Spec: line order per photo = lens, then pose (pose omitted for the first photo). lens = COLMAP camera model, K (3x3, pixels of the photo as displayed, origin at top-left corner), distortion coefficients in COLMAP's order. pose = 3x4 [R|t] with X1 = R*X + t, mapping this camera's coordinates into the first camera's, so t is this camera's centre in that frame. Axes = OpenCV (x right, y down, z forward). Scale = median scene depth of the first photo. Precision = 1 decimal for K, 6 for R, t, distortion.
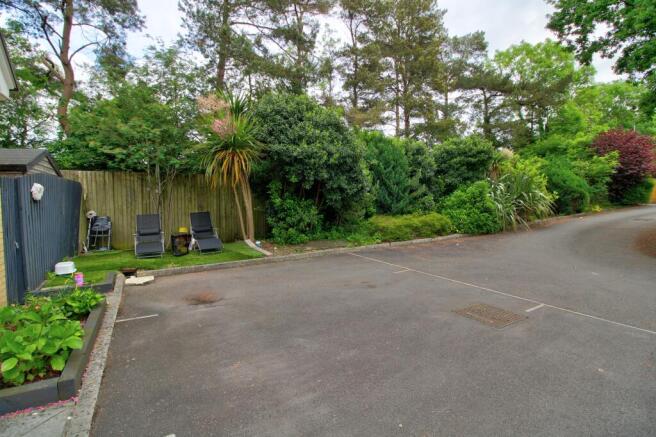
lens RADIAL K [[301.1, 0, 324.9], [0, 301.1, 217.9], [0, 0, 1]] dist [-0.009893, -0.003752]
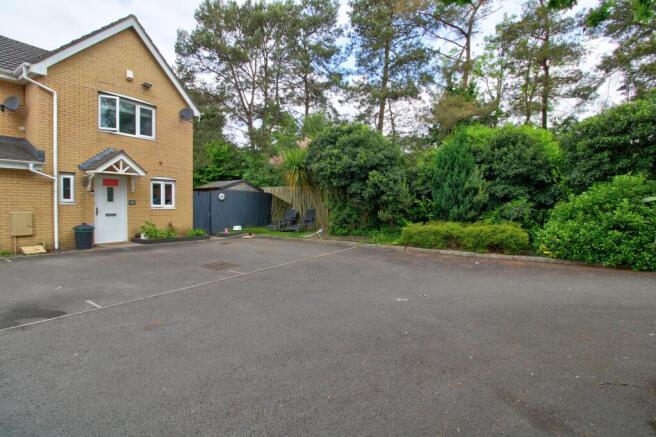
lens RADIAL K [[301.1, 0, 323.7], [0, 301.1, 216.6], [0, 0, 1]] dist [-0.009893, -0.003752]
pose [[0.443804, 0.047694, -0.894854, 1.075055], [-0.077388, 0.996892, 0.014752, -0.010607], [0.892776, 0.062704, 0.446116, 0.345462]]
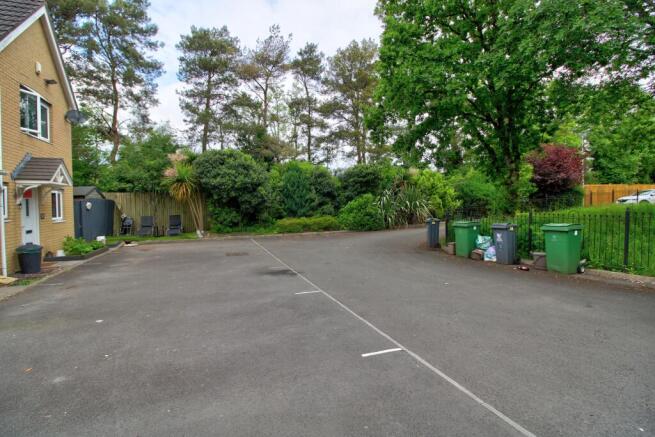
lens RADIAL K [[300.6, 0, 325.2], [0, 300.6, 218.0], [0, 0, 1]] dist [-0.009893, -0.003752]
pose [[0.985930, 0.002540, -0.167140, 0.786701], [-0.005698, 0.999814, -0.018418, 0.027835], [0.167062, 0.019111, 0.985761, -0.632921]]
